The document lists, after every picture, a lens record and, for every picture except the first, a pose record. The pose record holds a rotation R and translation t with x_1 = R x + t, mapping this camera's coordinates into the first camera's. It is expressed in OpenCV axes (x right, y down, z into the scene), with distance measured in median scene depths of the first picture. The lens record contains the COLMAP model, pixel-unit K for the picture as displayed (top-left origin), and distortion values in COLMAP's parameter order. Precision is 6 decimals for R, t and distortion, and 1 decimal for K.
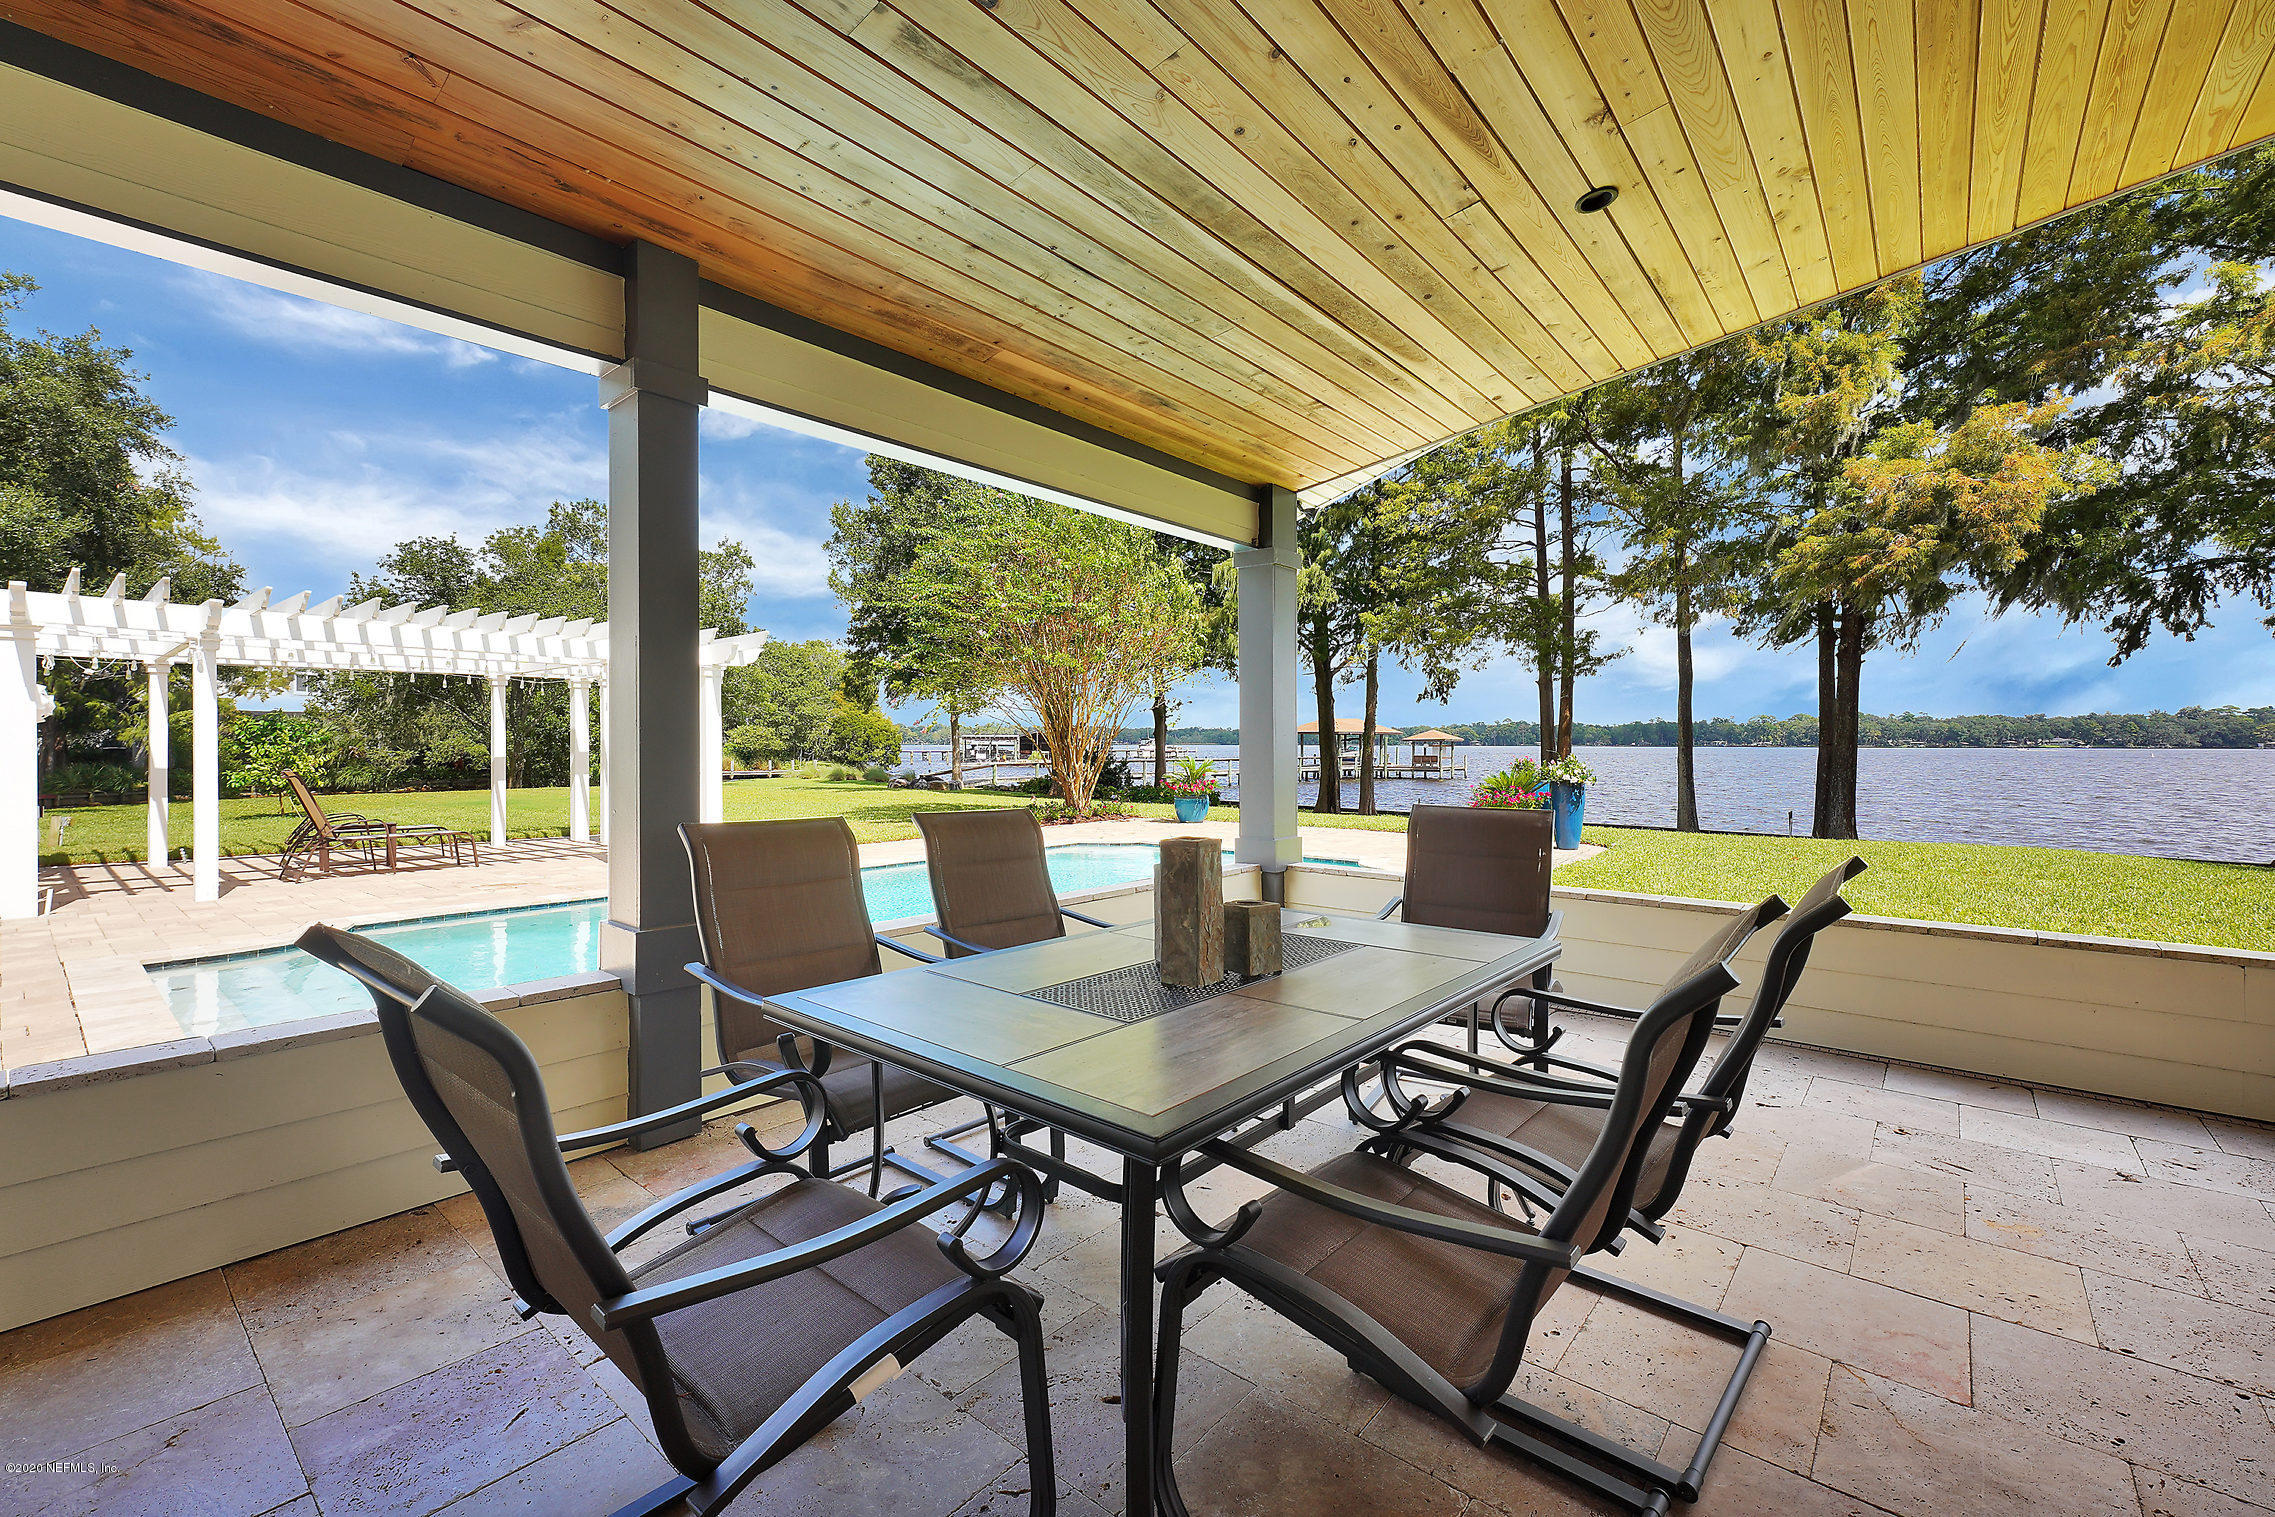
lens RADIAL K [[954.4, 0, 1137.5], [0, 954.4, 758.5], [0, 0, 1]] dist [-0.000018, -0.000143]
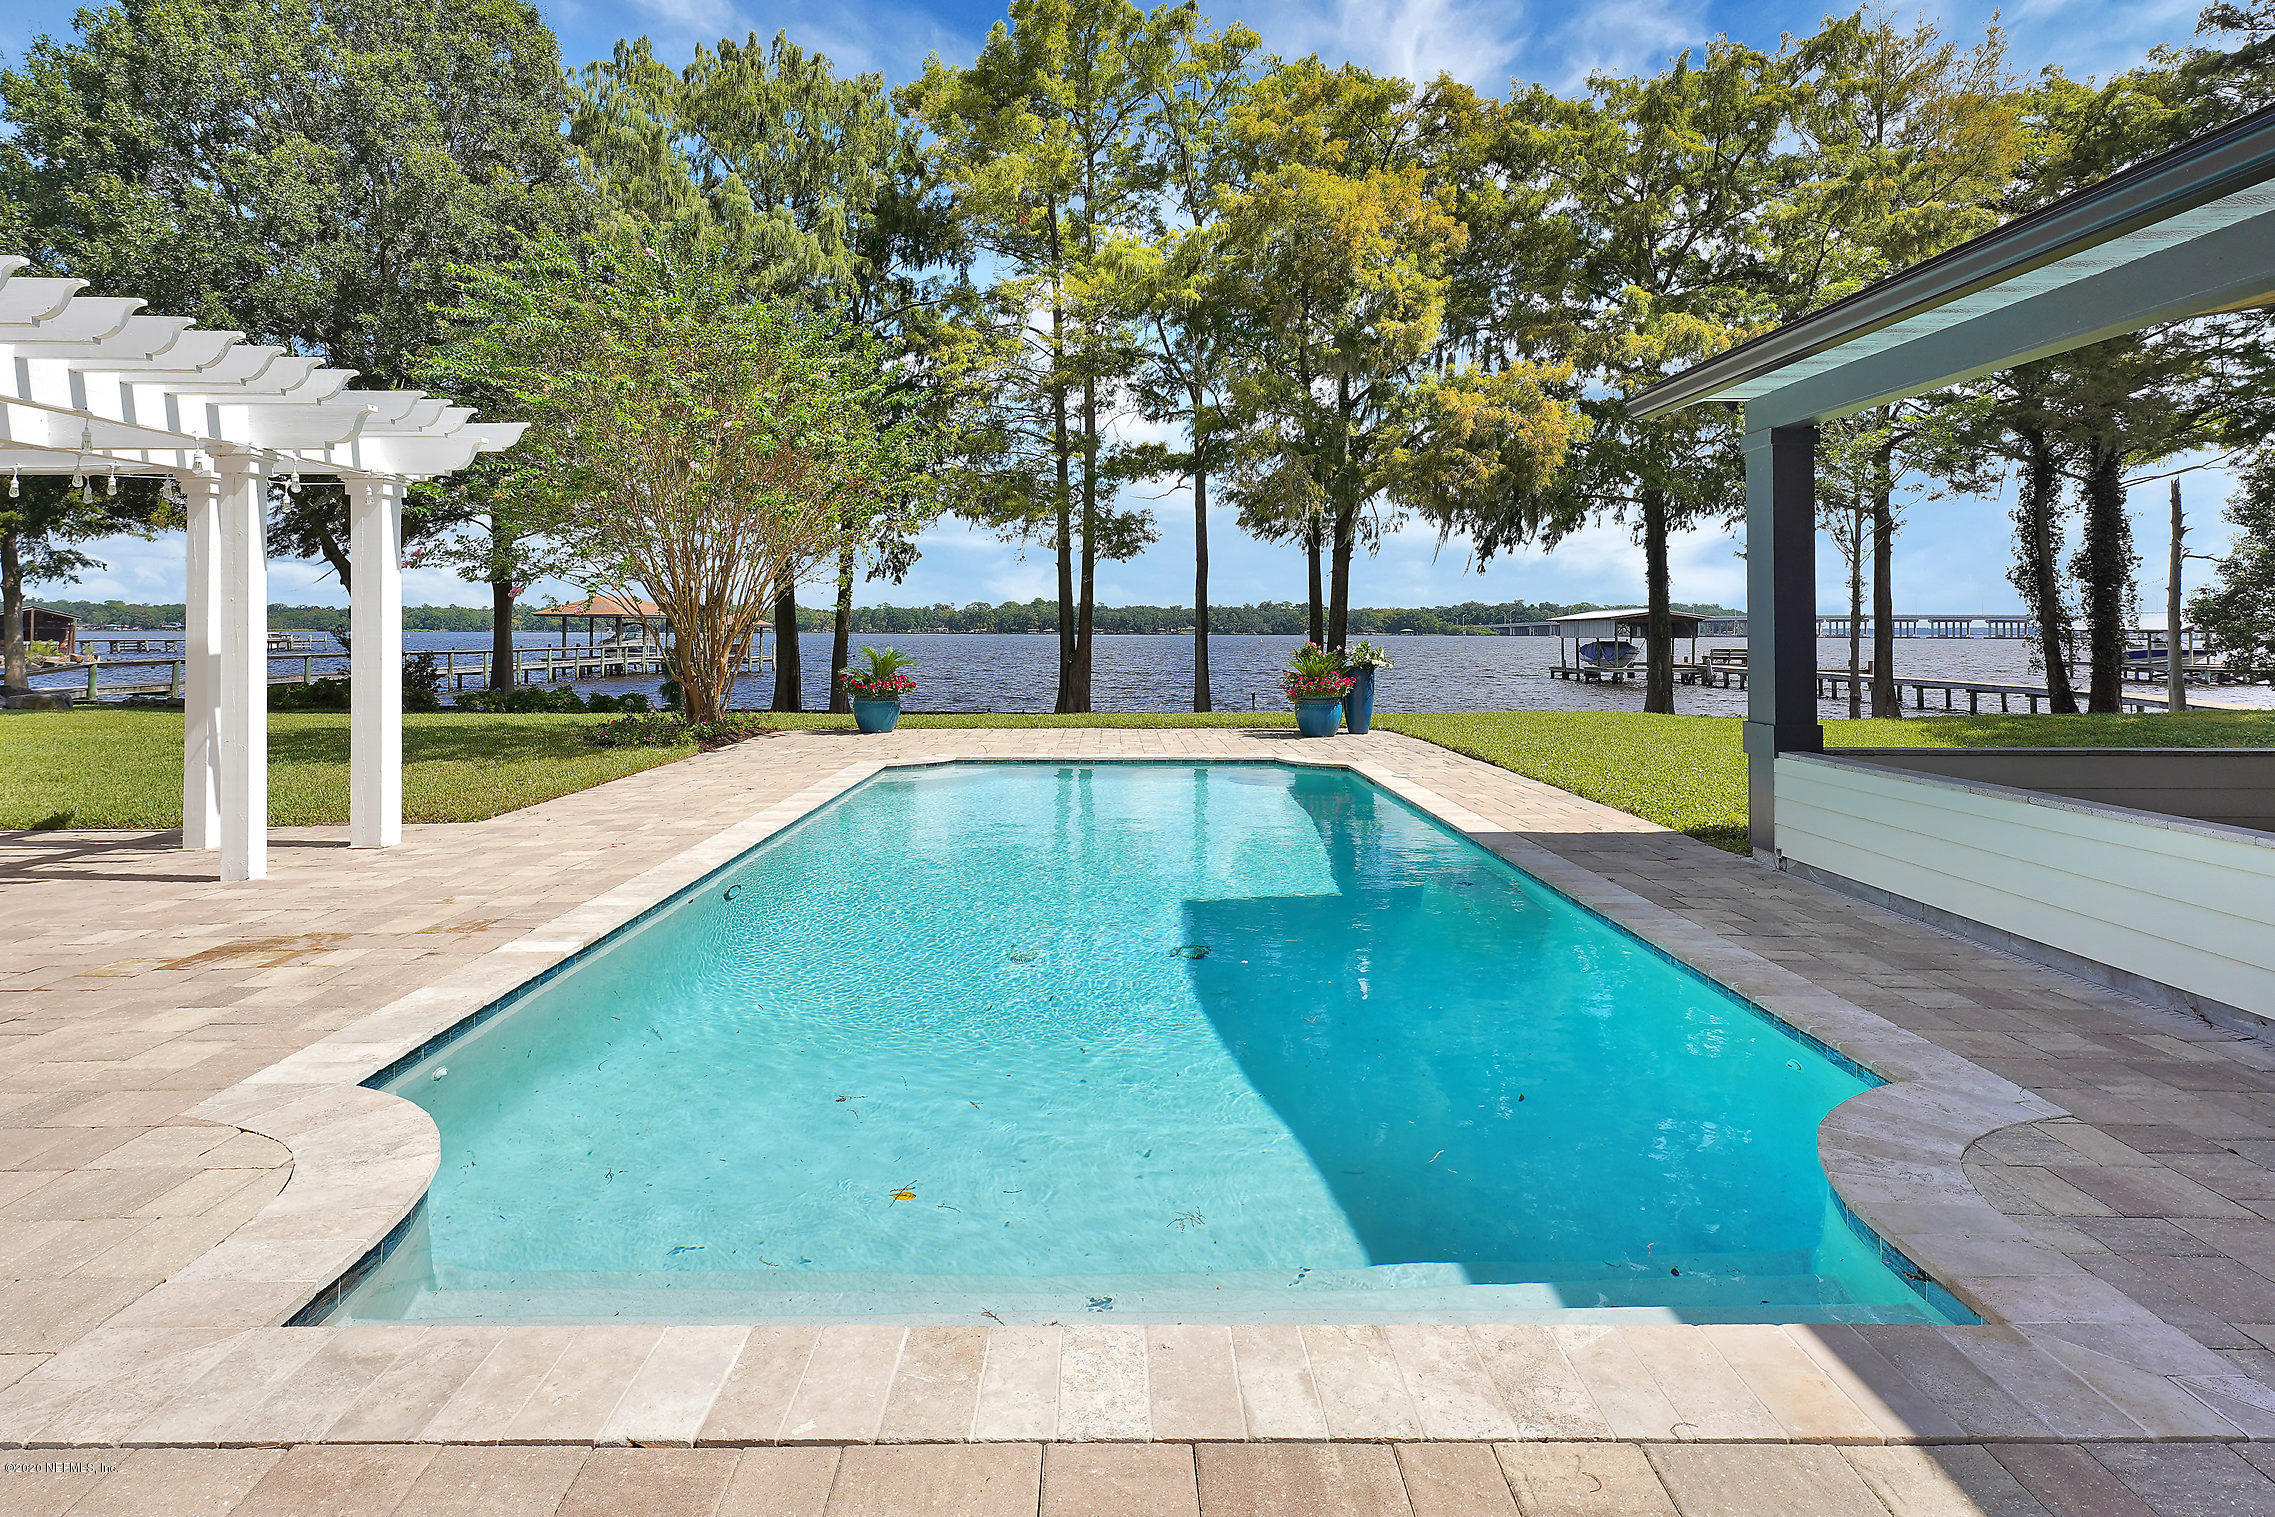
lens RADIAL K [[1125.1, 0, 1126.3], [0, 1125.1, 620.3], [0, 0, 1]] dist [0.002330, 0.000079]
pose [[0.755883, 0.008388, 0.654653, -0.257523], [0.007214, 0.999751, -0.021139, -0.000889], [-0.654667, 0.020701, 0.755634, 0.128555]]
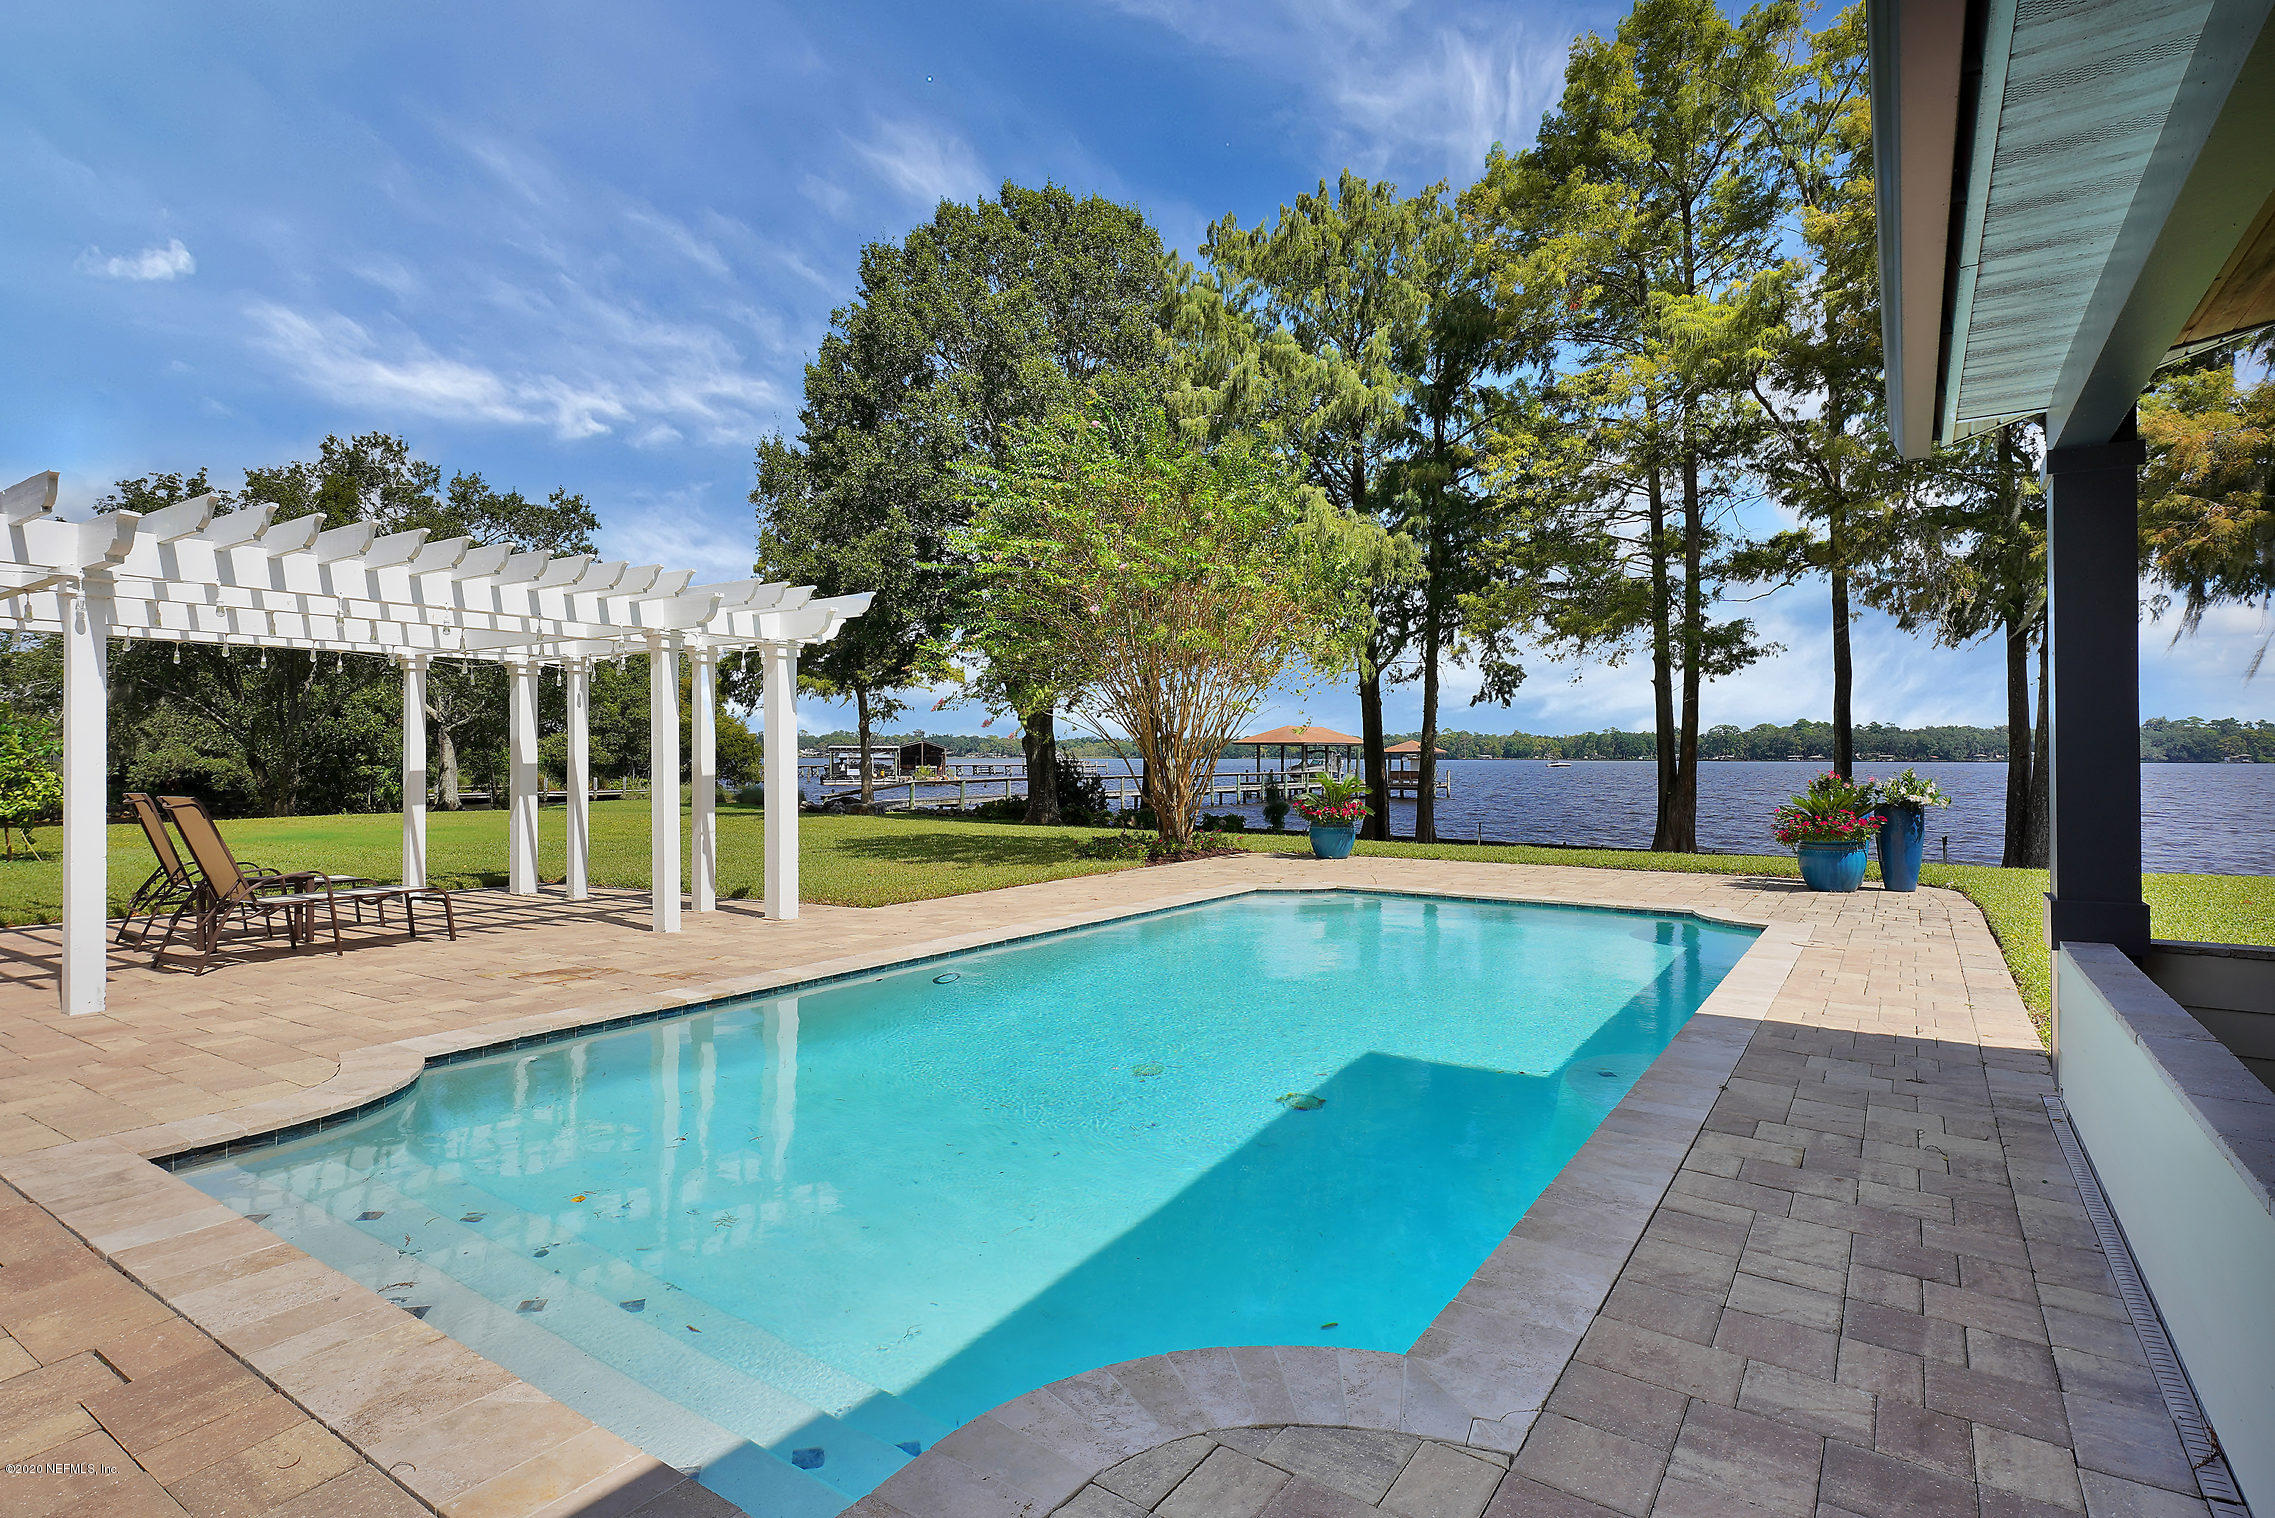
lens RADIAL K [[1142.8, 0, 1137.5], [0, 1142.8, 759.0], [0, 0, 1]] dist [-0.001981, 0.000657]
pose [[0.994257, 0.000718, 0.107020, -0.132243], [0.000709, 0.999911, -0.013297, -0.000256], [-0.107020, 0.013297, 0.994168, 0.069491]]
